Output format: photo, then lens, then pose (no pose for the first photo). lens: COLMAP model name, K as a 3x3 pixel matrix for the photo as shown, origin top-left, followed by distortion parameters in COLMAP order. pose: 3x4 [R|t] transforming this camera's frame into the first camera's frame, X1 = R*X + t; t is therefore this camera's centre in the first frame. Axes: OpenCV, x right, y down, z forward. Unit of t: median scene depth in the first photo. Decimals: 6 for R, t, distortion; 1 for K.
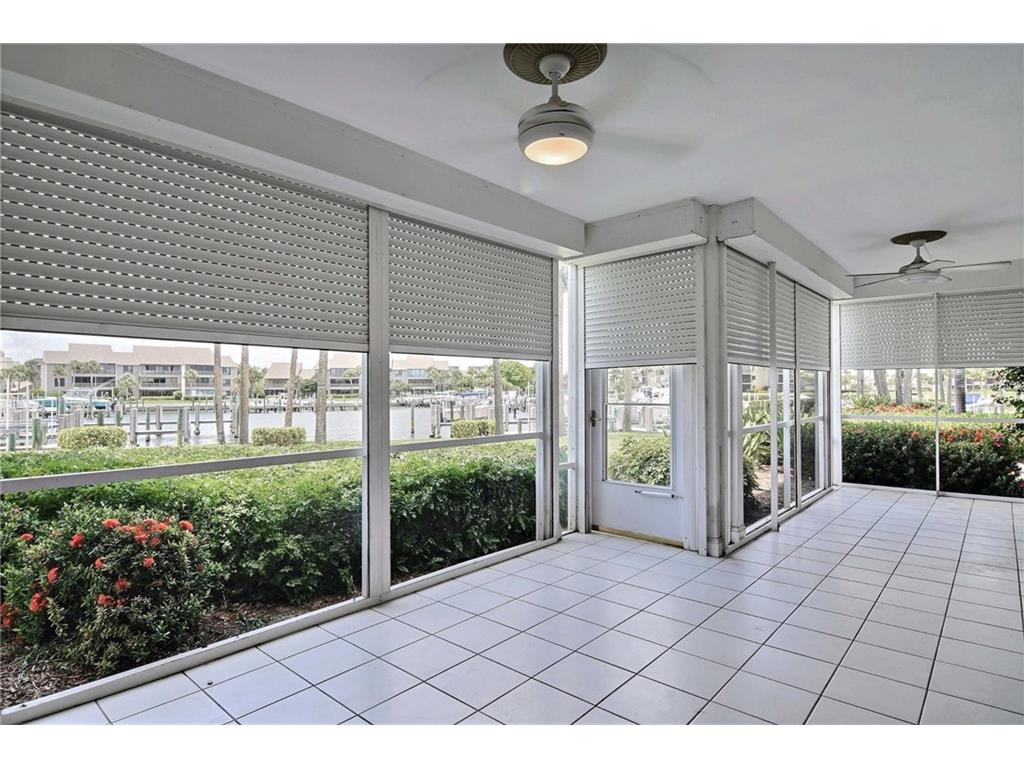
lens RADIAL K [[563.8, 0, 514.5], [0, 563.8, 384.9], [0, 0, 1]] dist [-0.010622, -0.003427]
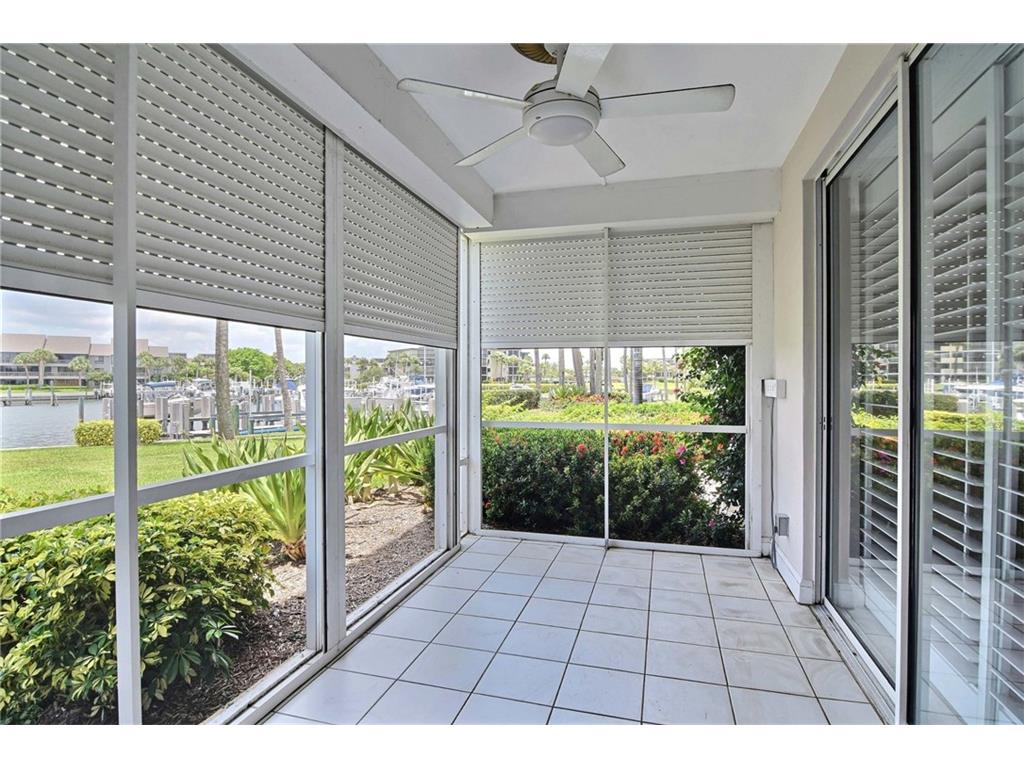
lens RADIAL K [[563.8, 0, 508.0], [0, 563.8, 383.7], [0, 0, 1]] dist [-0.010622, -0.003427]
pose [[0.902912, 0.000509, 0.429826, 0.346187], [-0.006723, 0.999894, 0.012939, 0.004072], [-0.429773, -0.014572, 0.902819, 0.430912]]
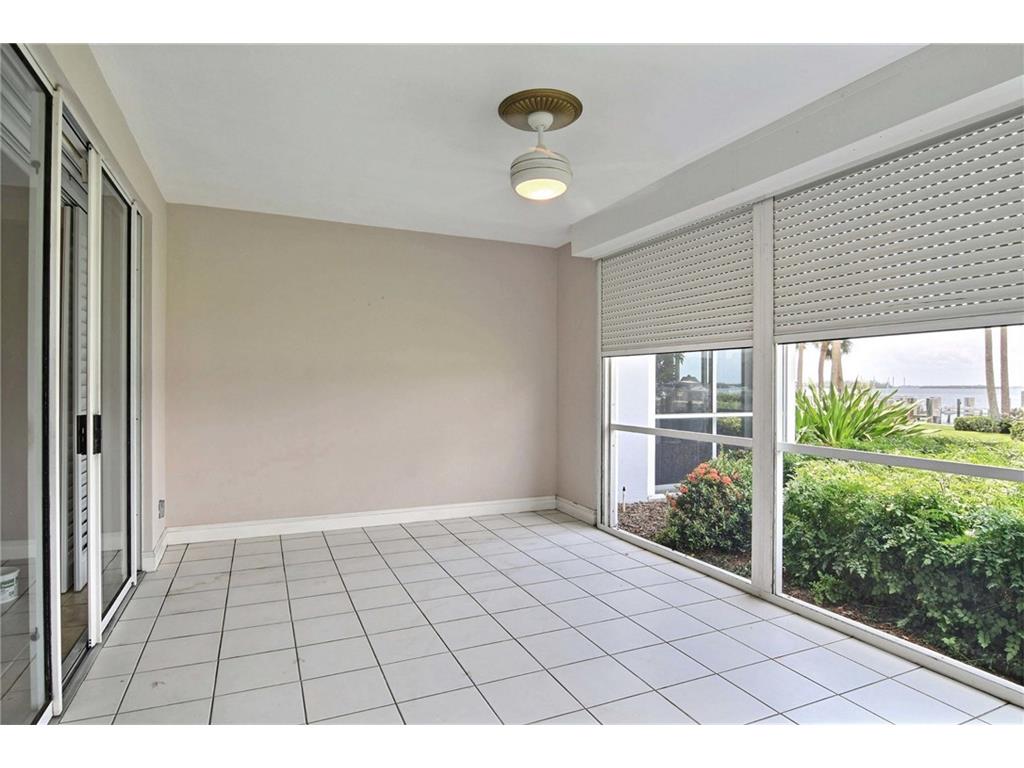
lens RADIAL K [[563.8, 0, 508.6], [0, 563.8, 385.1], [0, 0, 1]] dist [-0.010622, -0.003427]
pose [[-0.429266, 0.007399, -0.903148, 1.399246], [0.015889, 0.999874, 0.000640, 0.002247], [0.903038, -0.014075, -0.429329, 1.684178]]
